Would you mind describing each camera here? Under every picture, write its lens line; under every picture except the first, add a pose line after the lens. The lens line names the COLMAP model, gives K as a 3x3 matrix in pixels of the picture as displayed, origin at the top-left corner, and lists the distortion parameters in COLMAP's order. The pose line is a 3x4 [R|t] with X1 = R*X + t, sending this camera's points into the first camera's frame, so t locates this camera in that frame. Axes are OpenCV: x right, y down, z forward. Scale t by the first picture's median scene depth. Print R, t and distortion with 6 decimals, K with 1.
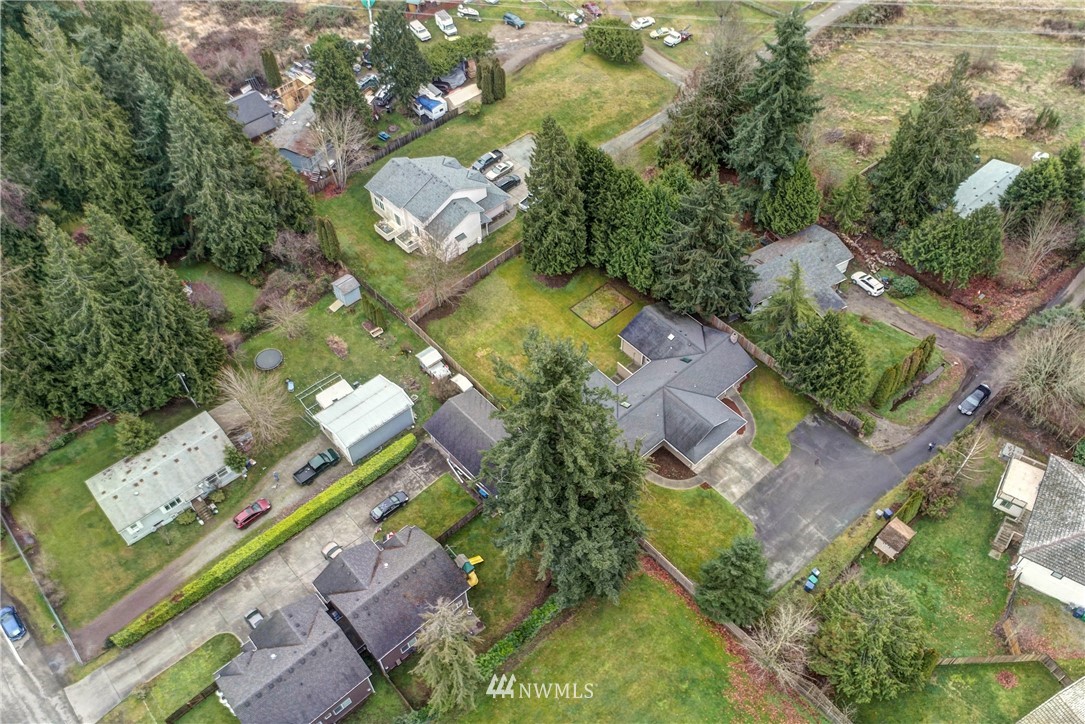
lens RADIAL K [[879.9, 0, 544.1], [0, 879.9, 362.2], [0, 0, 1]] dist [0.005927, -0.000714]
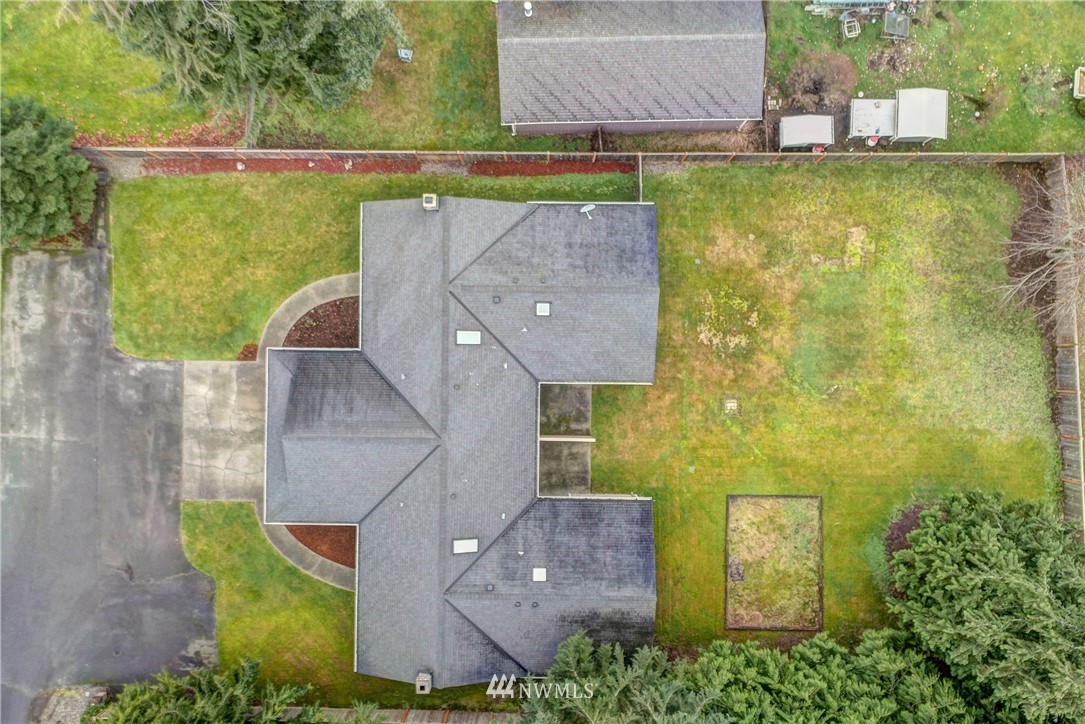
lens RADIAL K [[879.9, 0, 544.9], [0, 879.9, 360.4], [0, 0, 1]] dist [0.005927, -0.000714]
pose [[-0.671131, 0.740902, 0.025449, 0.062368], [-0.548435, -0.519301, 0.655398, -0.244232], [0.498801, 0.425901, 0.754855, 0.672666]]
